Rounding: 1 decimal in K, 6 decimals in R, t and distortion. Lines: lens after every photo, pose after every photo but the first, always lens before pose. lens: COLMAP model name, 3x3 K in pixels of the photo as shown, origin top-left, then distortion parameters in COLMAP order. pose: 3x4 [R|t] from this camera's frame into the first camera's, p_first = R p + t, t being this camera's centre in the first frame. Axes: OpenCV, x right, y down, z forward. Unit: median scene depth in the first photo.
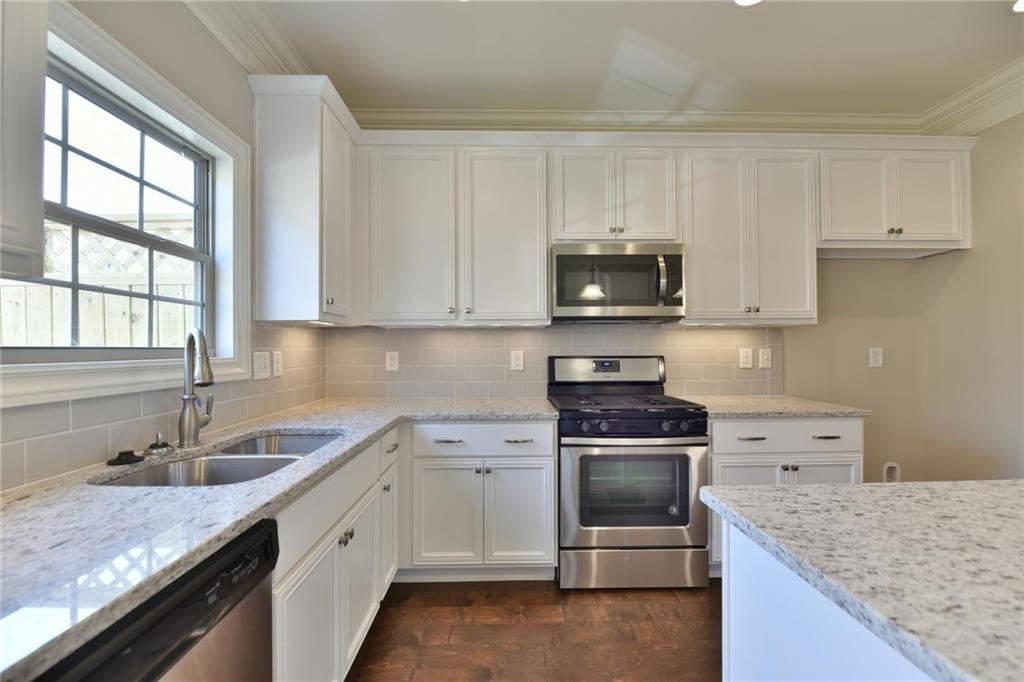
lens RADIAL K [[409.5, 0, 514.5], [0, 409.5, 345.3], [0, 0, 1]] dist [-0.009837, 0.000481]
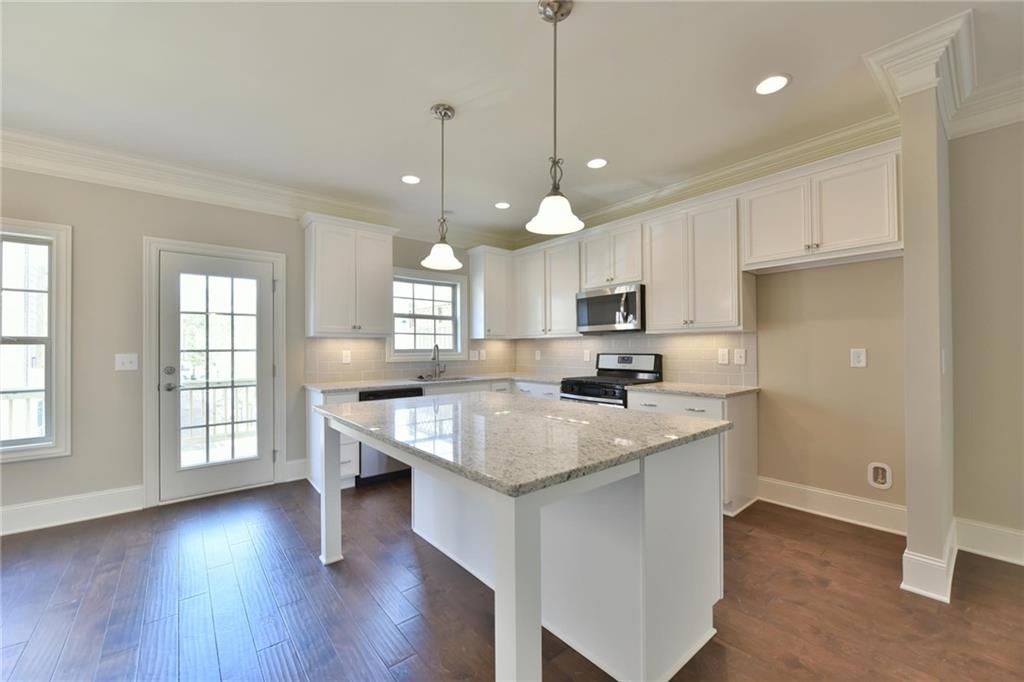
lens RADIAL K [[409.5, 0, 513.1], [0, 409.5, 347.5], [0, 0, 1]] dist [-0.009837, 0.000481]
pose [[0.624339, -0.002894, -0.781148, 1.355933], [0.009832, 0.999943, 0.004154, -0.010142], [0.781092, -0.010274, 0.624332, -0.391903]]
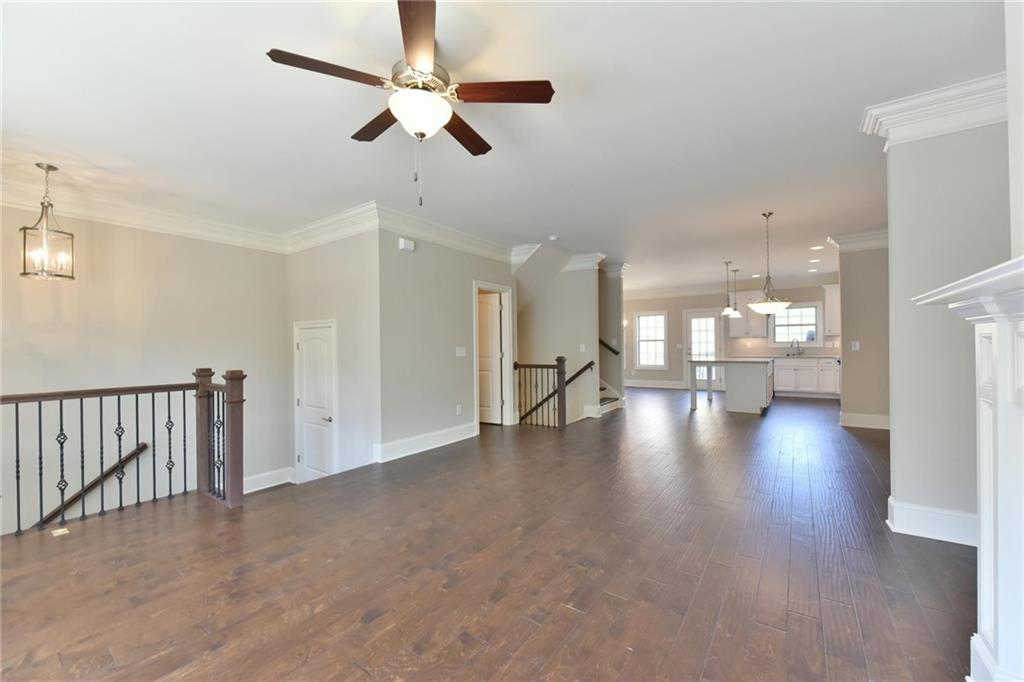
lens RADIAL K [[409.5, 0, 513.2], [0, 409.5, 342.9], [0, 0, 1]] dist [-0.009837, 0.000481]
pose [[-0.599046, 0.006283, -0.800690, 4.479066], [0.019757, 0.999781, -0.006936, -0.011795], [0.800471, -0.019974, -0.599038, 0.755023]]
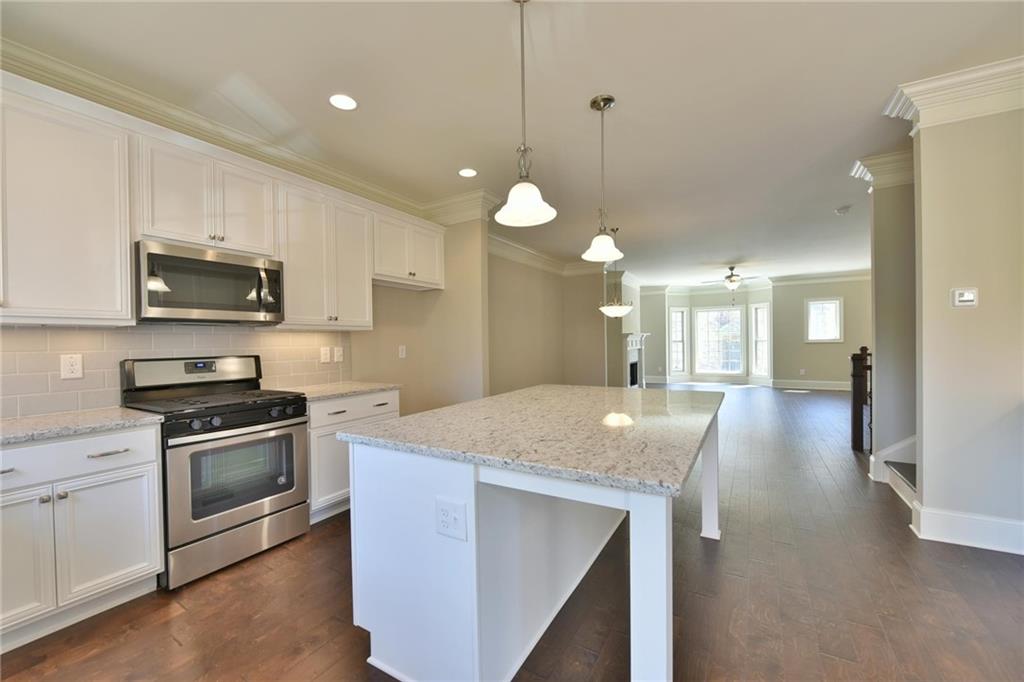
lens RADIAL K [[409.5, 0, 515.0], [0, 409.5, 343.9], [0, 0, 1]] dist [-0.009837, 0.000481]
pose [[0.523813, -0.008798, 0.851788, -0.255240], [0.007237, 0.999957, 0.005878, -0.007886], [-0.851803, 0.003086, 0.523854, -0.218796]]
